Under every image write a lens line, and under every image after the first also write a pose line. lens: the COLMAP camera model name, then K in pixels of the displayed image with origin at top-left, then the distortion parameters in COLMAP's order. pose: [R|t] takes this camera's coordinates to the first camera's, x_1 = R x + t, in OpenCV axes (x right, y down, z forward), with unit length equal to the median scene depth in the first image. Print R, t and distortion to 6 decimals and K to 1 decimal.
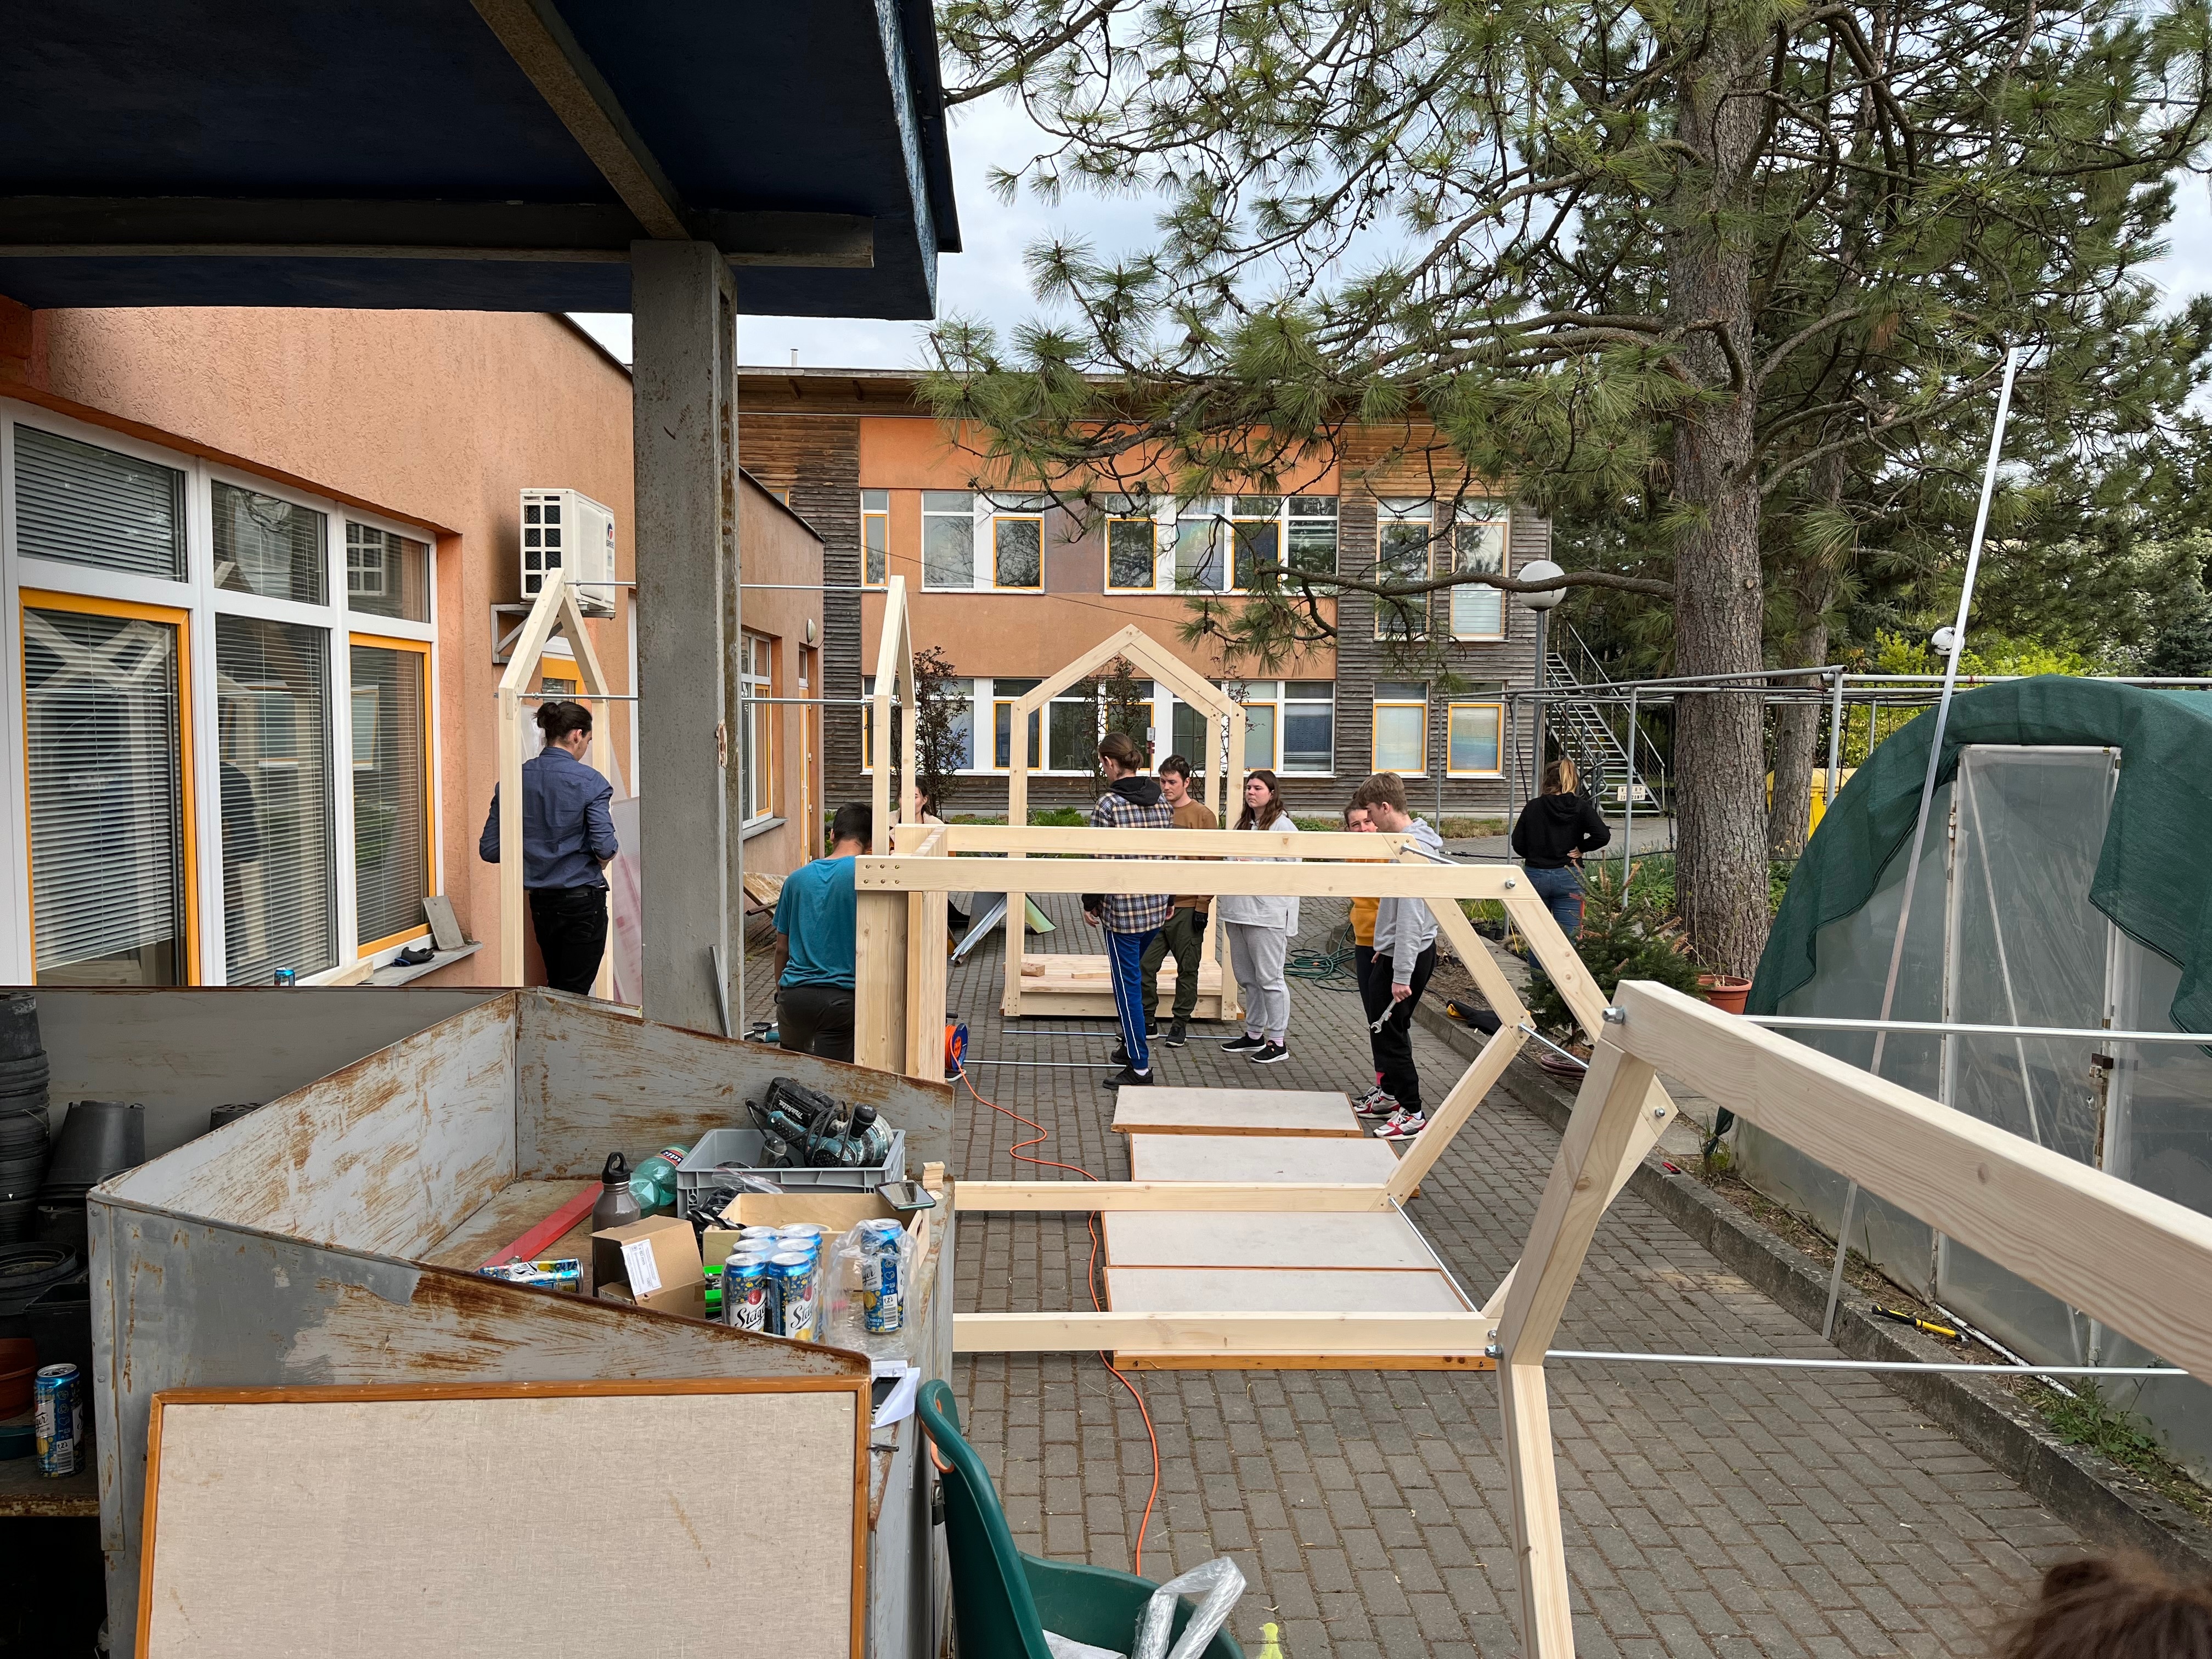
lens RADIAL K [[1666.5, 0, 1105.3], [0, 1666.5, 830.5], [0, 0, 1]] dist [0.006678, 0.001128]
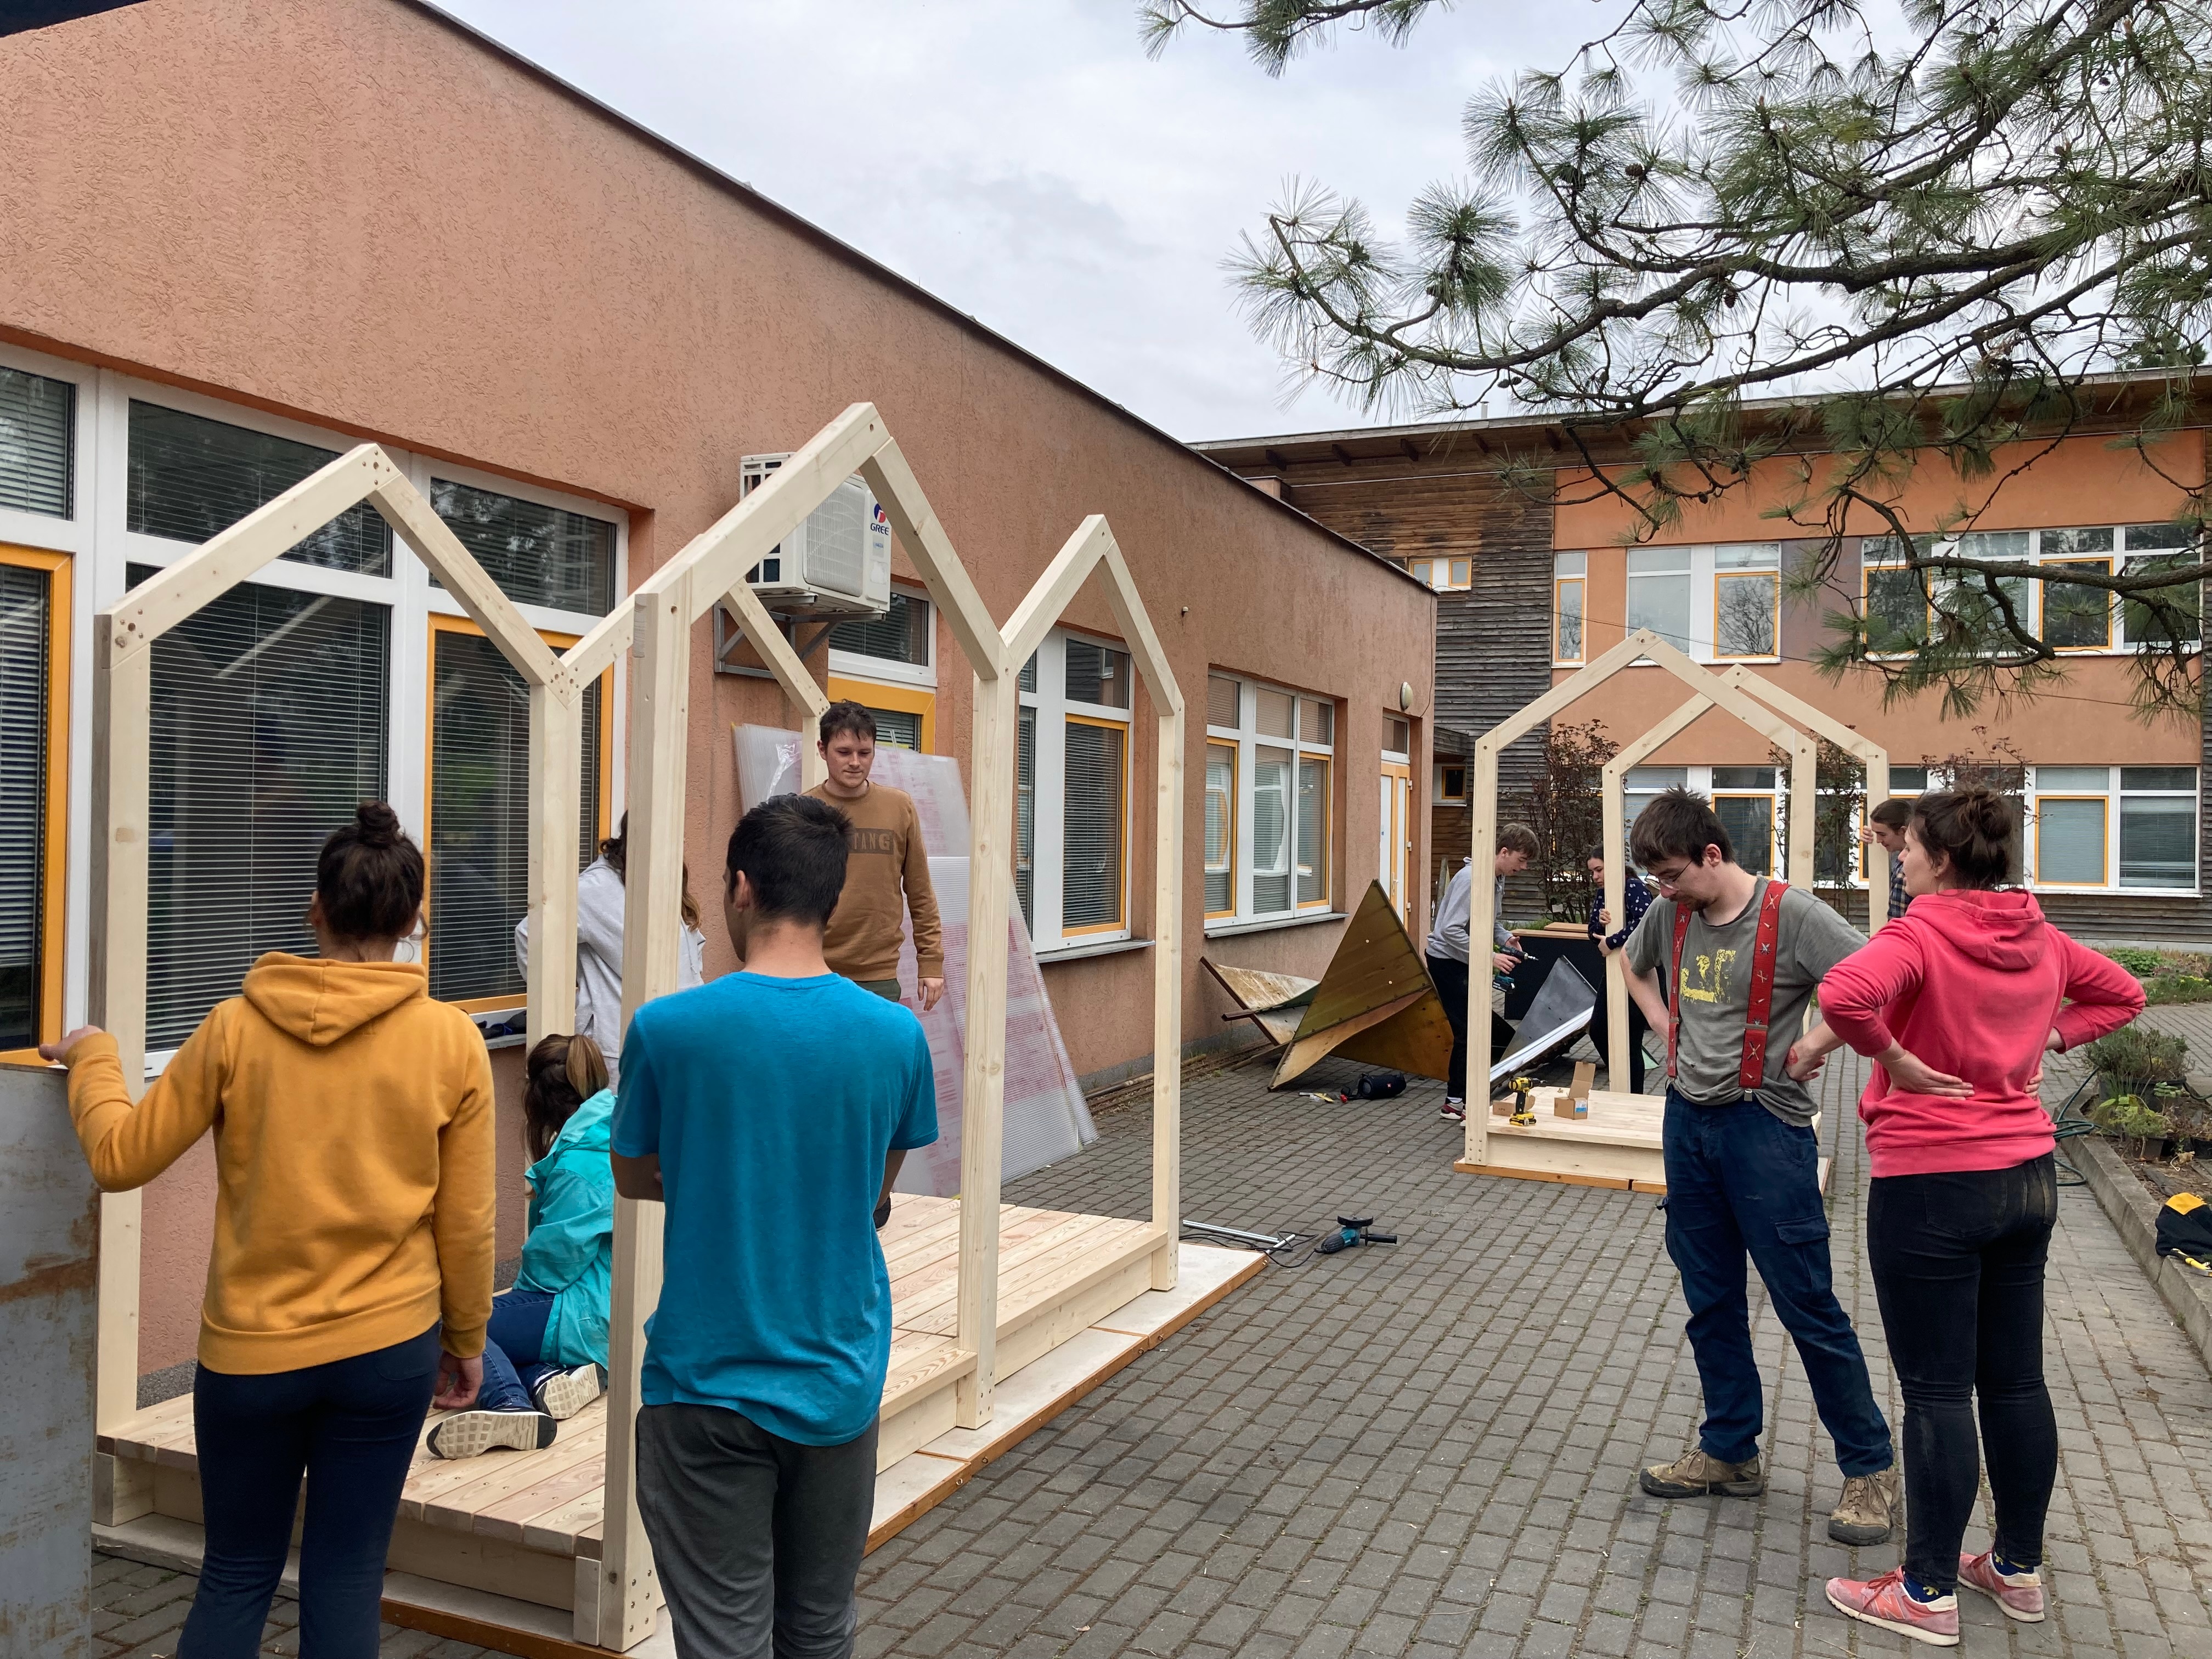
lens RADIAL K [[1801.1, 0, 1102.3], [0, 1801.1, 832.1], [0, 0, 1]] dist [-0.000839, -0.005228]
pose [[0.903413, 0.002136, -0.428766, 0.092018], [-0.031933, 0.997546, -0.062313, 0.013048], [0.427581, 0.069987, 0.901264, 0.148978]]
